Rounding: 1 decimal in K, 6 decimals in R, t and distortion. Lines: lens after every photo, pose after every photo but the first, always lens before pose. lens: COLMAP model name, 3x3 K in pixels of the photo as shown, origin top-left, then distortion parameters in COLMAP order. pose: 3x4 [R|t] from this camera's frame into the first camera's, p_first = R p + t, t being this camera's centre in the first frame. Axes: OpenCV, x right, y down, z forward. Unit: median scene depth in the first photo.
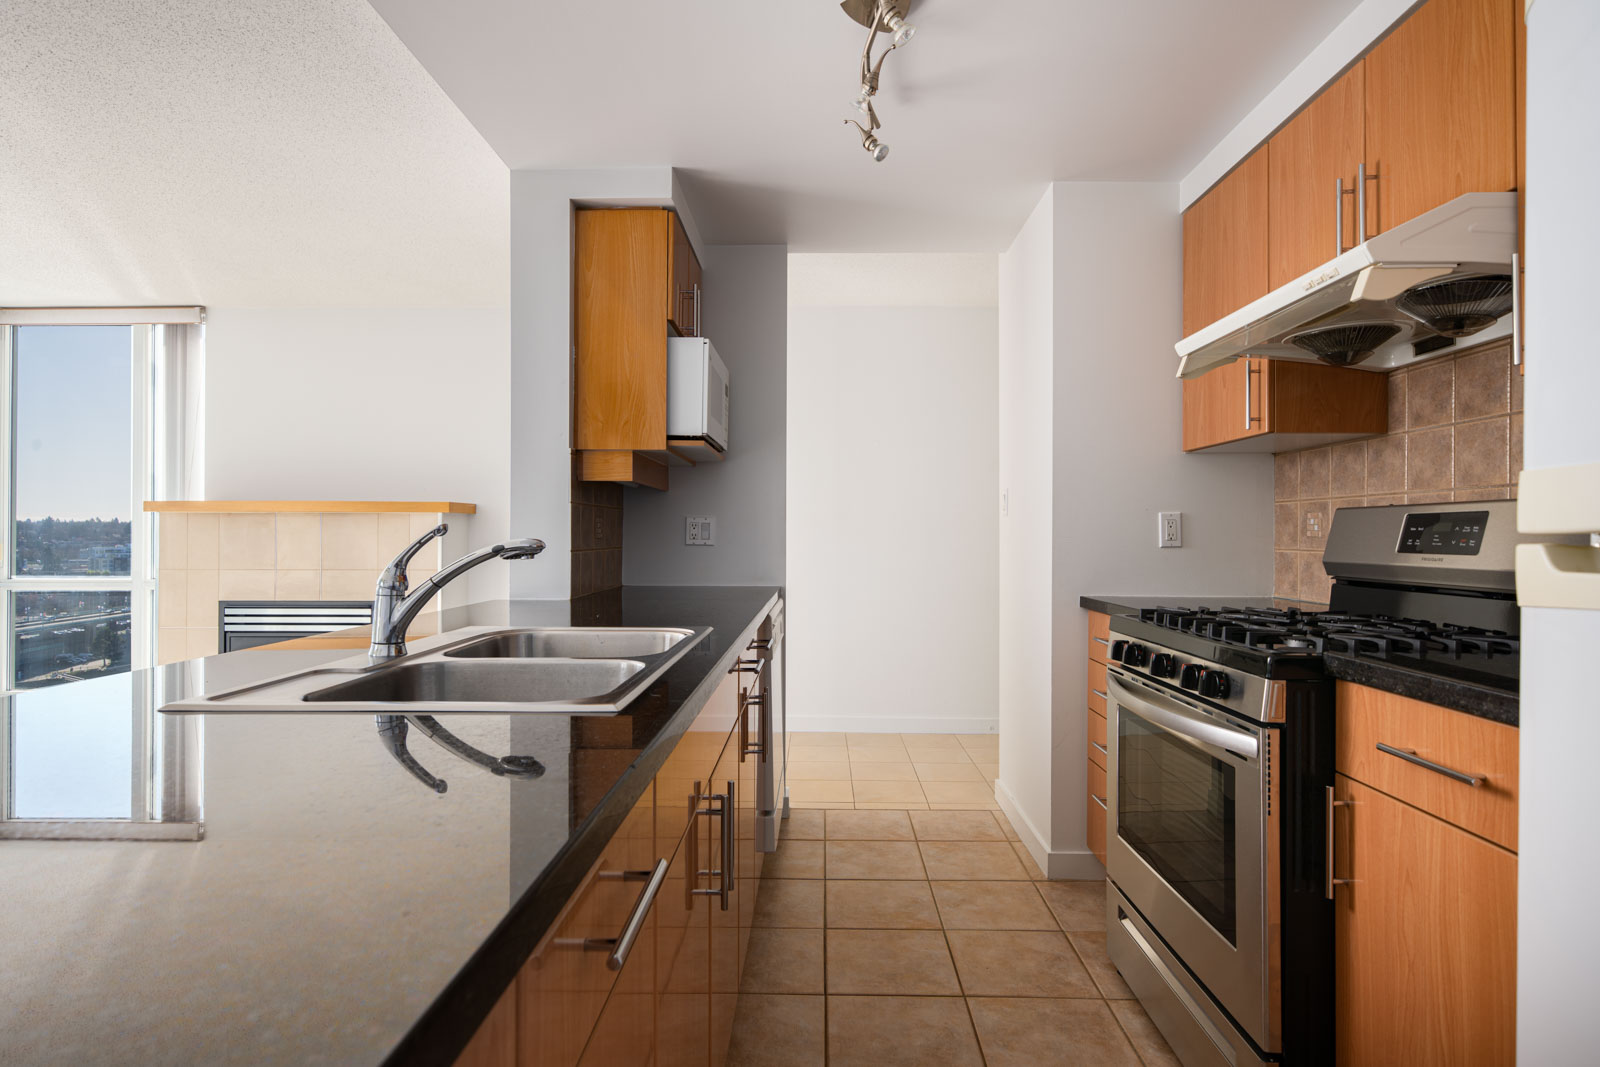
lens RADIAL K [[833.7, 0, 781.9], [0, 833.7, 527.7], [0, 0, 1]] dist [0.003012, 0.003714]
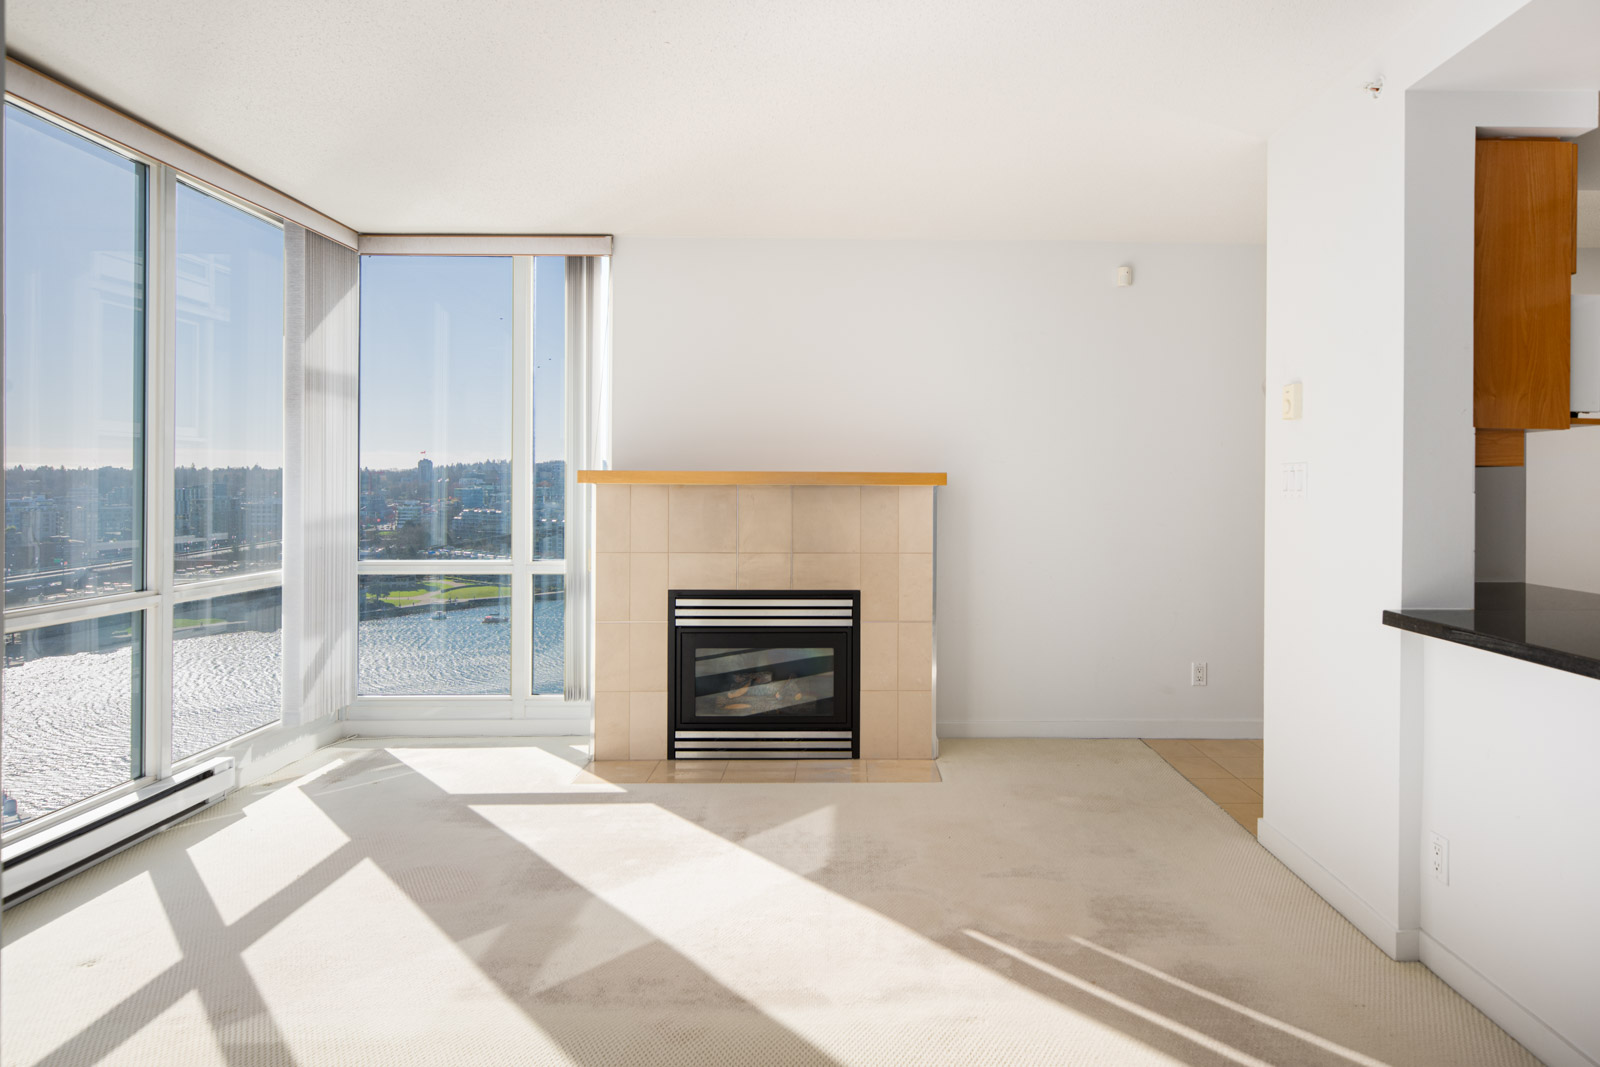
lens RADIAL K [[937.2, 0, 851.3], [0, 937.2, 485.8], [0, 0, 1]] dist [0.008441, 0.006719]
pose [[0.998592, 0.002362, 0.052998, -0.540929], [-0.002795, 0.999963, 0.008109, -0.024982], [-0.052977, -0.008246, 0.998562, 0.052982]]
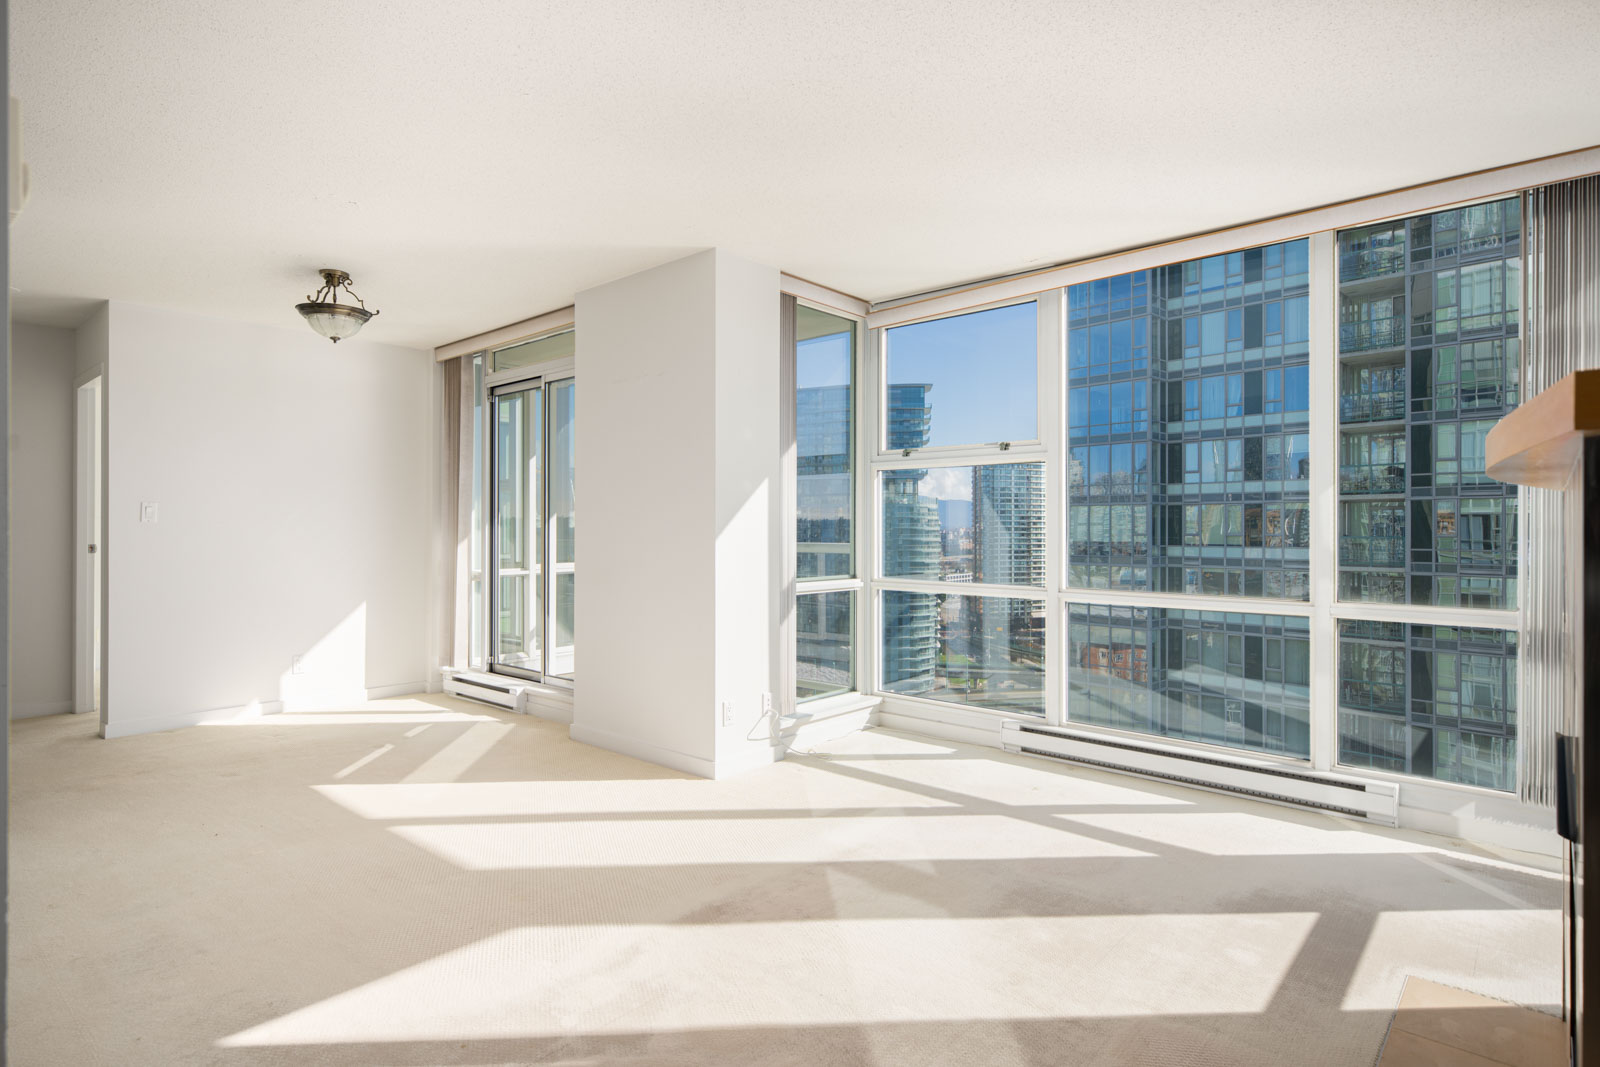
lens RADIAL K [[833.7, 0, 798.7], [0, 833.7, 529.2], [0, 0, 1]] dist [0.003012, 0.003714]
pose [[-0.629824, -0.000764, -0.776738, -0.166044], [0.002860, 0.999990, -0.003303, 0.000877], [0.776733, -0.004302, -0.629816, 0.968256]]
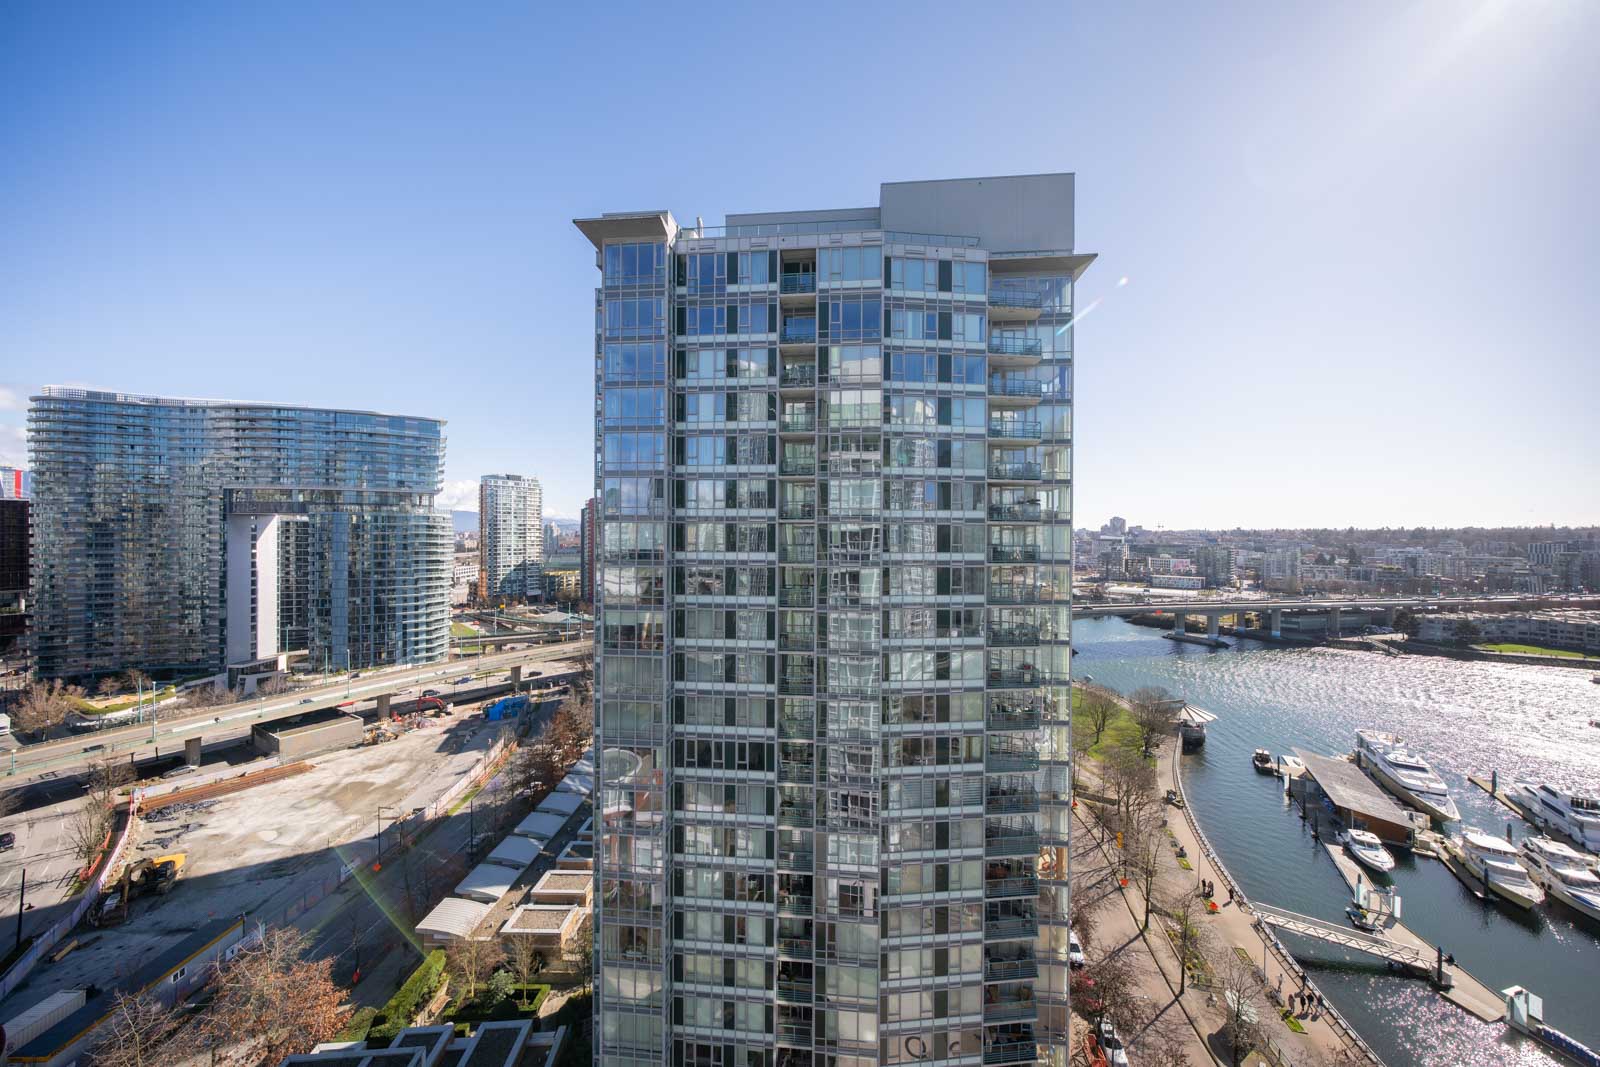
lens RADIAL K [[551.2, 0, 814.3], [0, 551.2, 534.2], [0, 0, 1]] dist [-0.009562, 0.001469]
pose [[0.067483, -0.000595, -0.997720, -1.136136], [0.001814, 0.999998, -0.000474, -0.107049], [0.997719, -0.001778, 0.067484, -0.094403]]
